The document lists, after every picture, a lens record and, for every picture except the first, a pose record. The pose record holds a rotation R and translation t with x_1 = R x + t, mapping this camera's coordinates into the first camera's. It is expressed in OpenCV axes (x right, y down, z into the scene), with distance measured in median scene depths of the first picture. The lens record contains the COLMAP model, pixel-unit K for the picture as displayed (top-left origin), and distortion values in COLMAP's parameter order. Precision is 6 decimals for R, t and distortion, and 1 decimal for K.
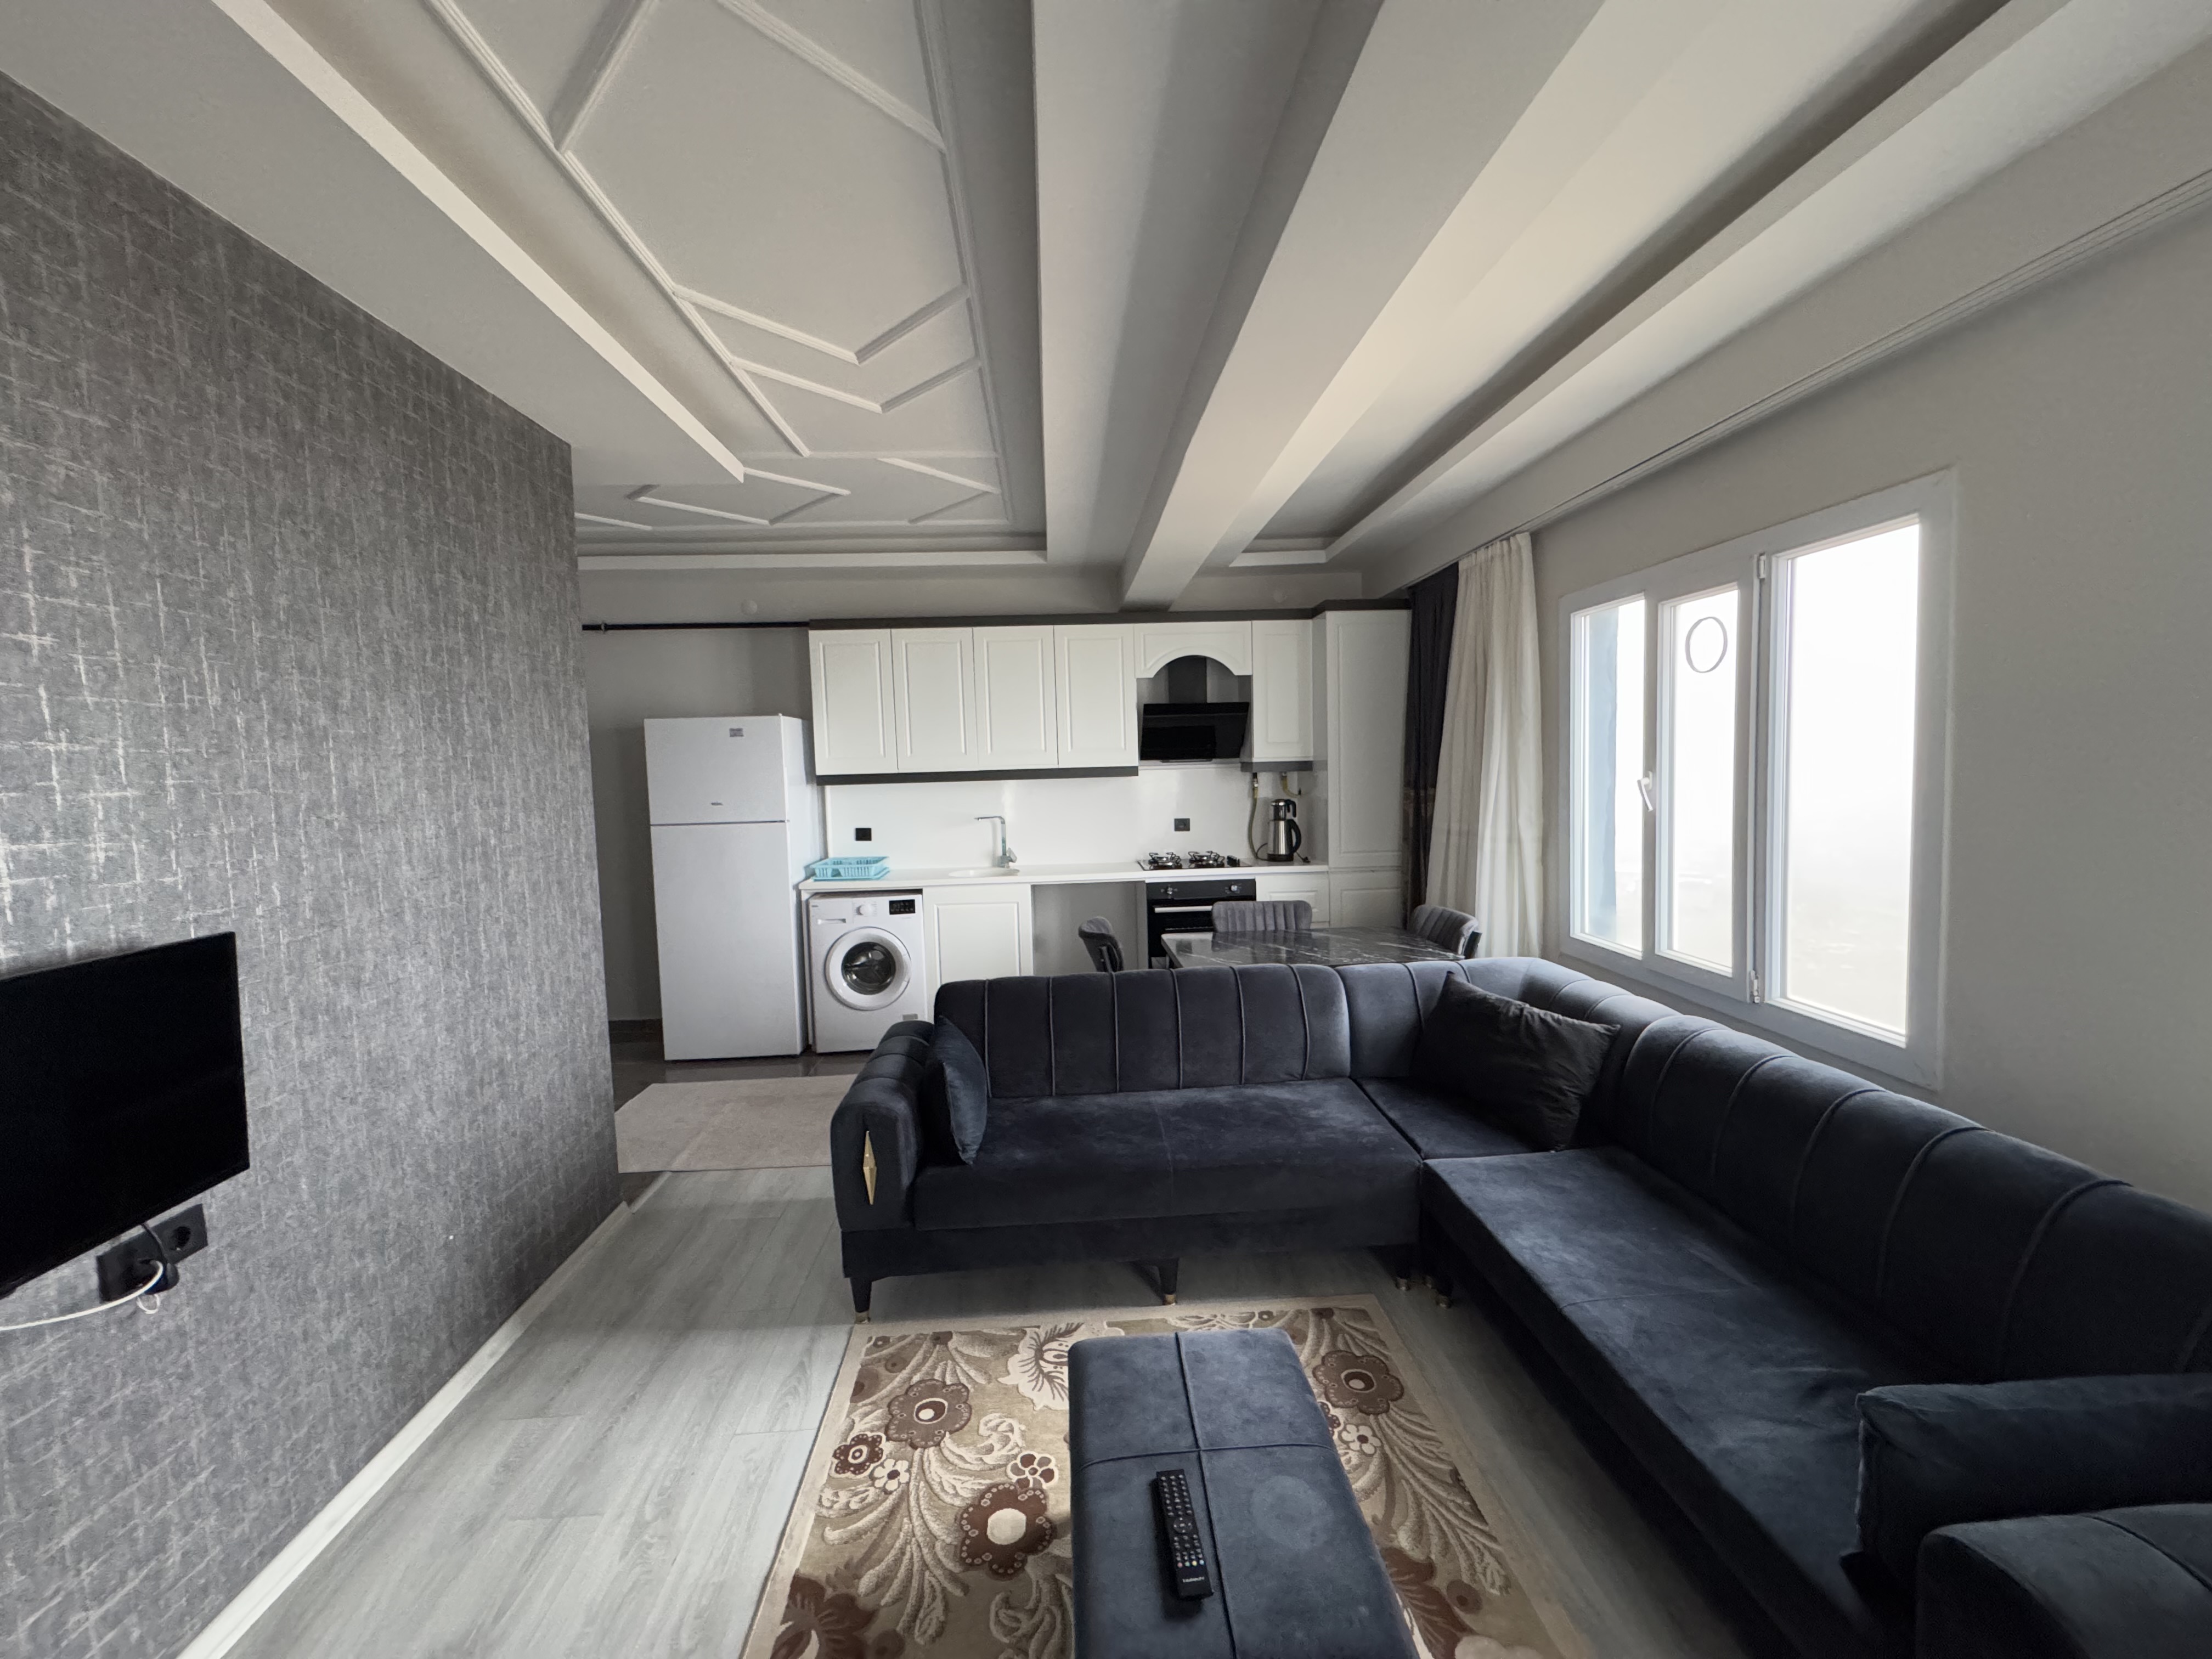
lens RADIAL K [[879.8, 0, 1102.9], [0, 879.8, 828.7], [0, 0, 1]] dist [-0.003771, 0.000443]
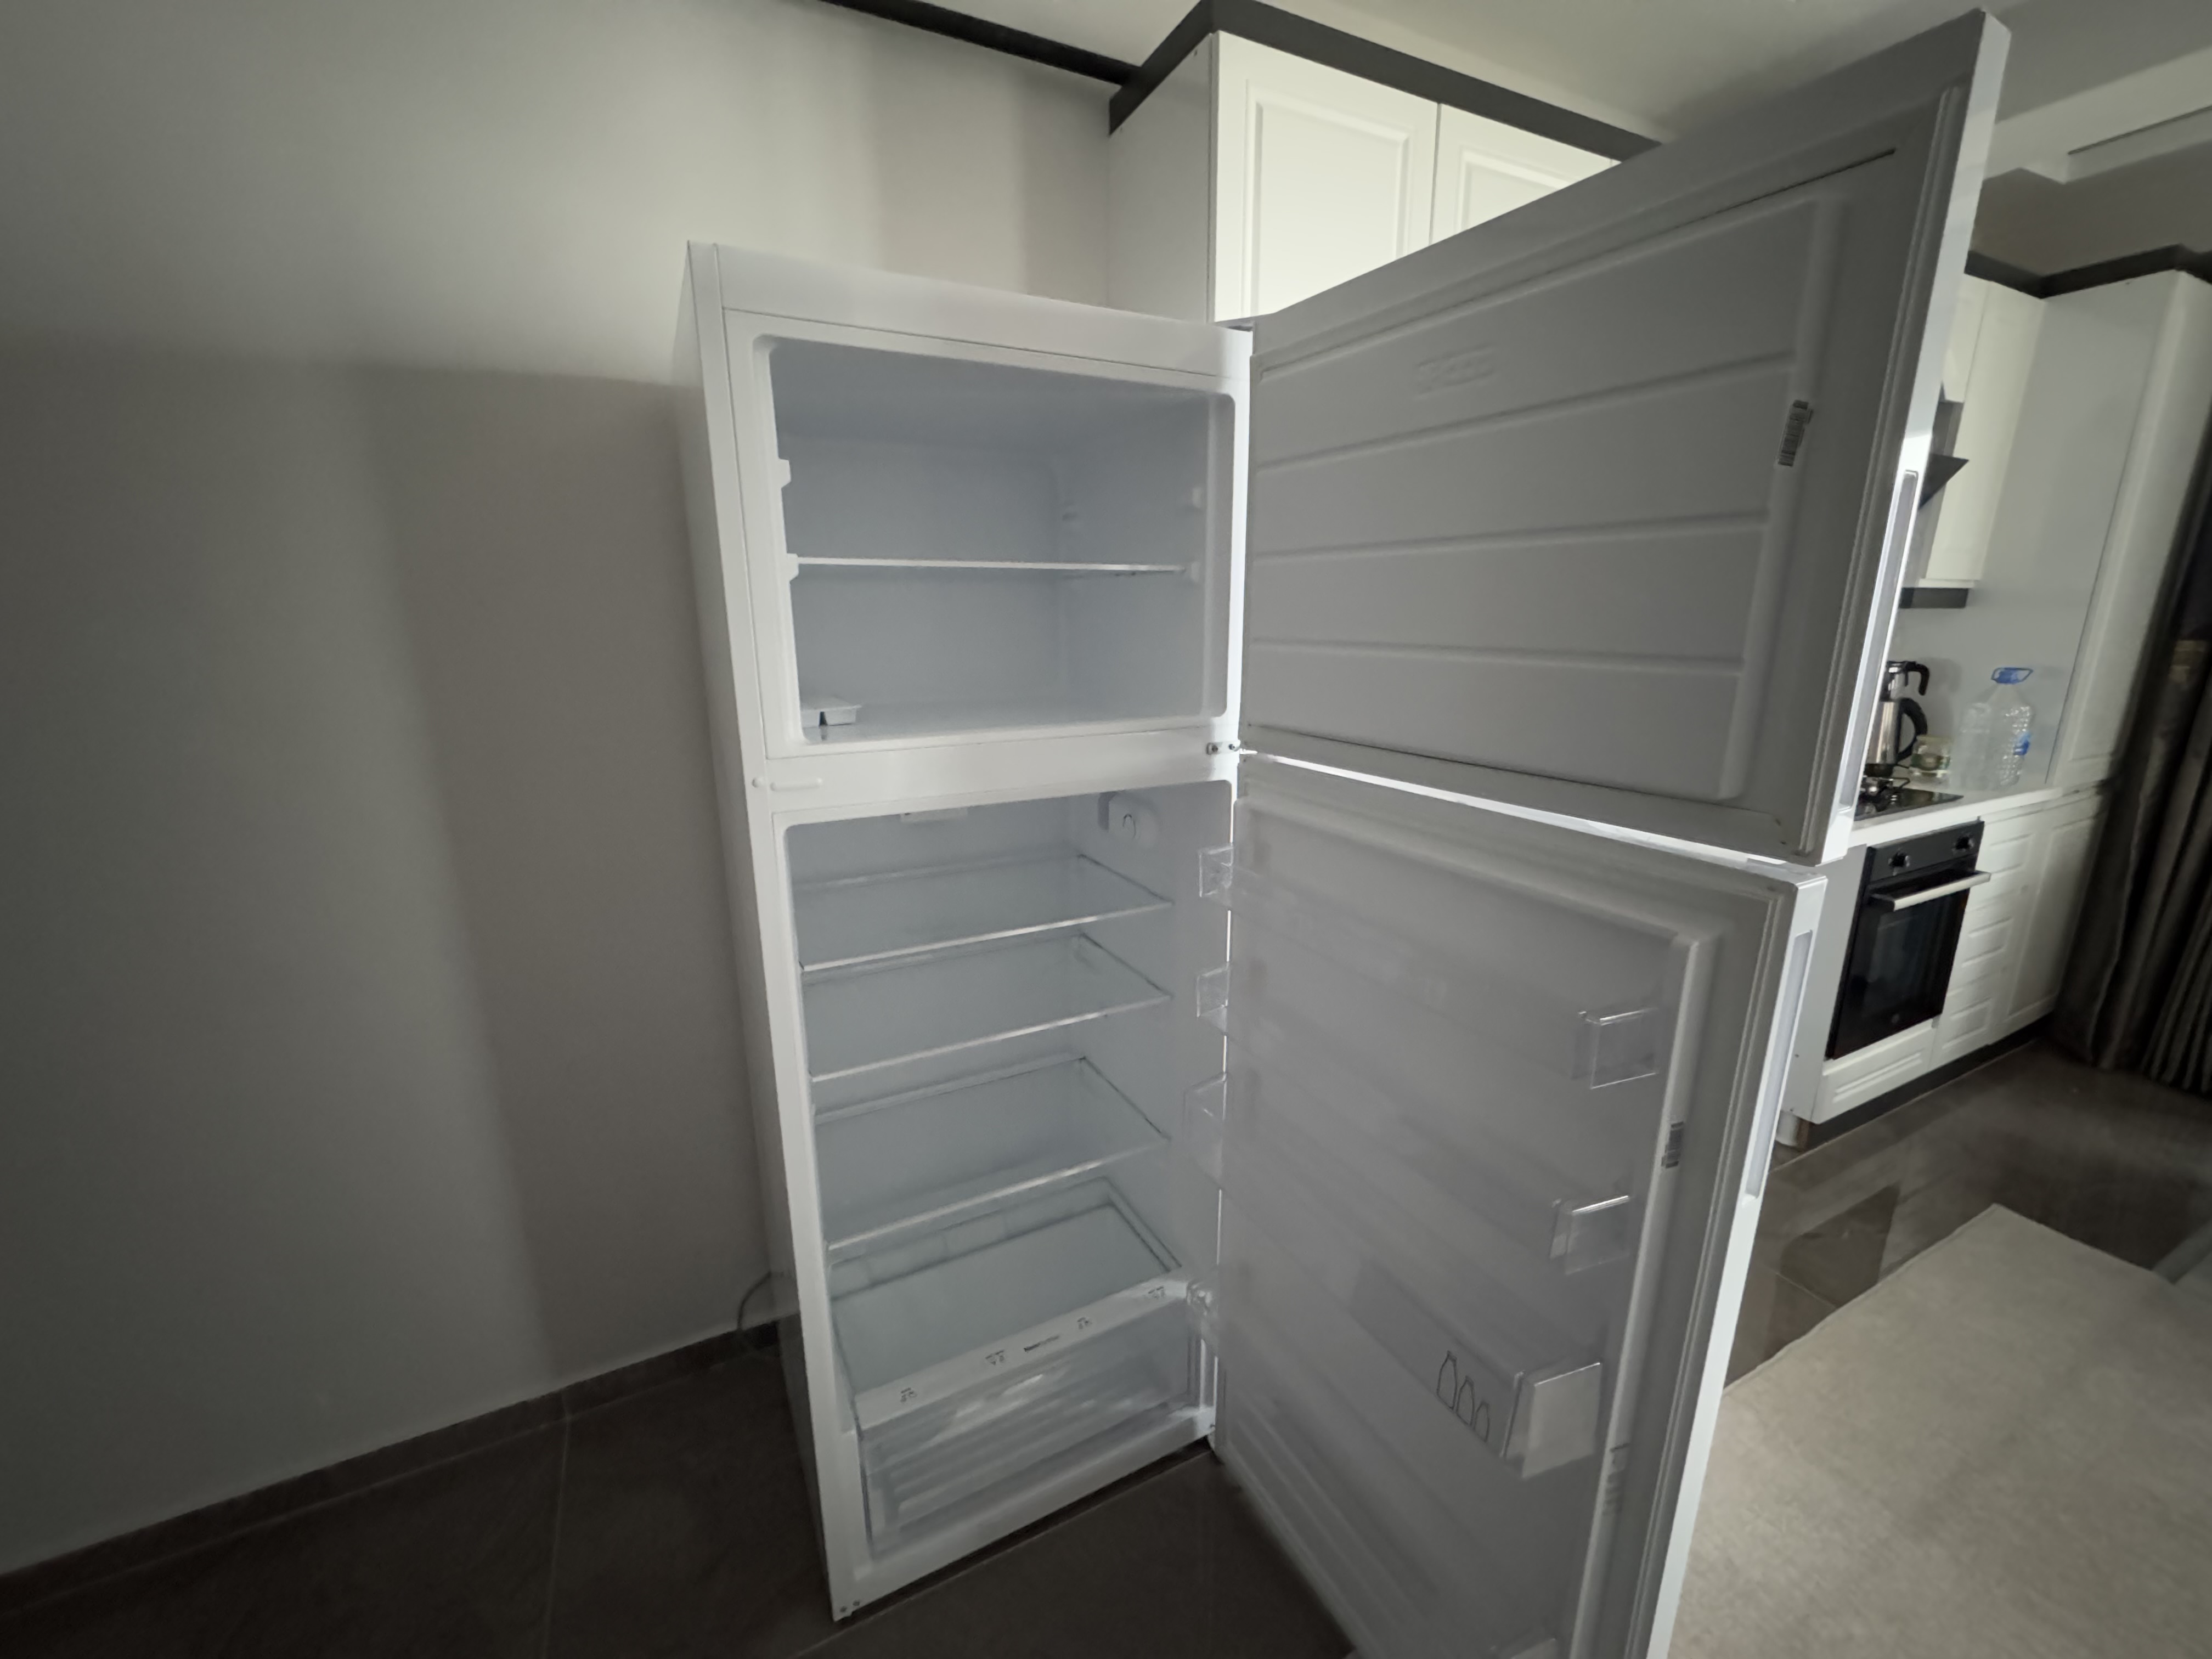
lens RADIAL K [[879.8, 0, 1093.8], [0, 879.8, 822.4], [0, 0, 1]] dist [-0.003771, 0.000443]
pose [[0.917202, -0.072104, 0.391845, -0.871783], [0.008209, 0.986699, 0.162349, -0.050757], [-0.398339, -0.145690, 0.905594, 1.297287]]
